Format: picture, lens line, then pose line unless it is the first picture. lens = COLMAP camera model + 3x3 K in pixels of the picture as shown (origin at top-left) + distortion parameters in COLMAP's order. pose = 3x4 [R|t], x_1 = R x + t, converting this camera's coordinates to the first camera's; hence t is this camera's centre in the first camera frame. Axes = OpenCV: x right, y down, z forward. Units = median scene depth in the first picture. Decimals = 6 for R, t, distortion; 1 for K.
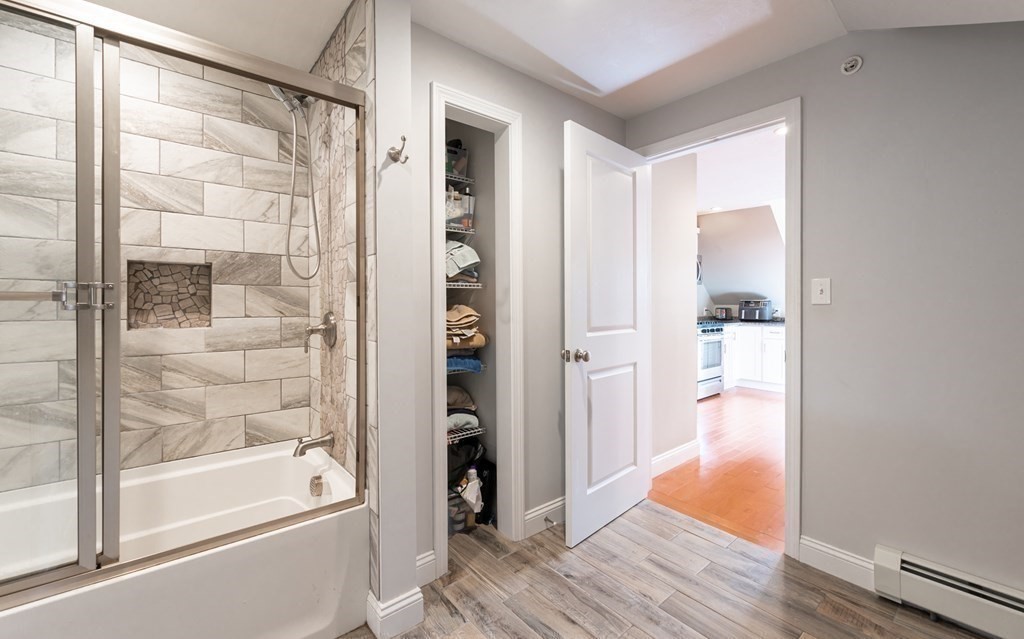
lens RADIAL K [[417.5, 0, 525.2], [0, 417.5, 303.7], [0, 0, 1]] dist [-0.004010, -0.000849]
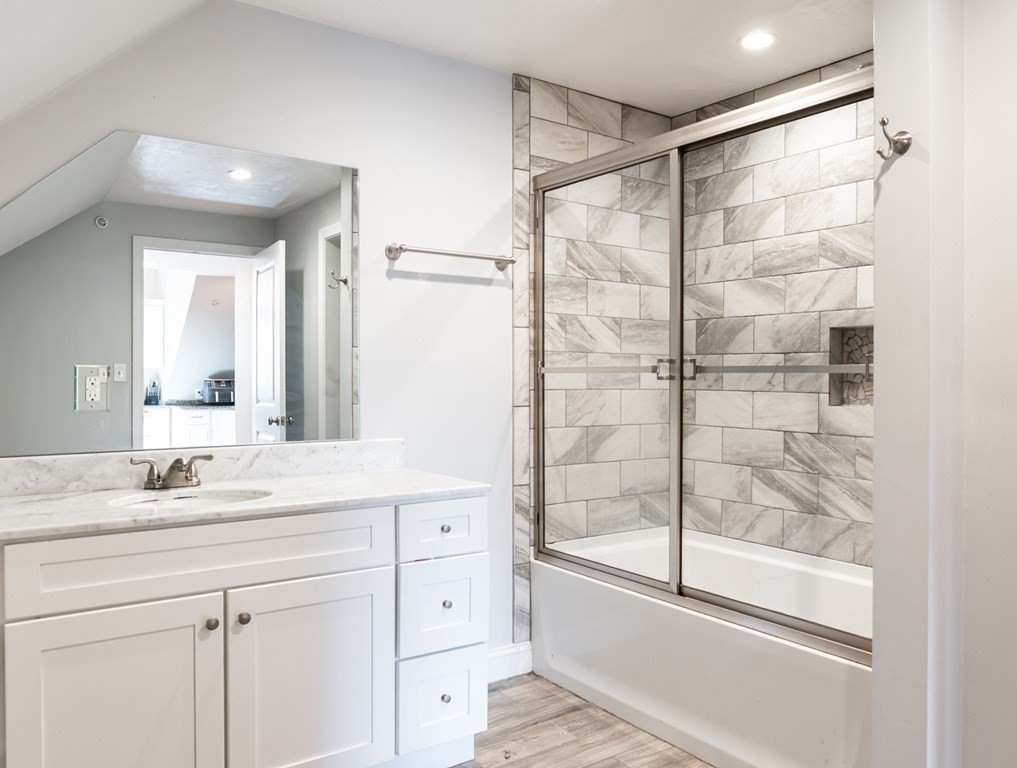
lens RADIAL K [[793.6, 0, 510.1], [0, 793.6, 382.4], [0, 0, 1]] dist [-0.009665, 0.011163]
pose [[-0.098075, 0.007356, -0.995152, 0.797603], [-0.003857, 0.999962, 0.007771, 0.003064], [0.995172, 0.004600, -0.098043, 0.458392]]
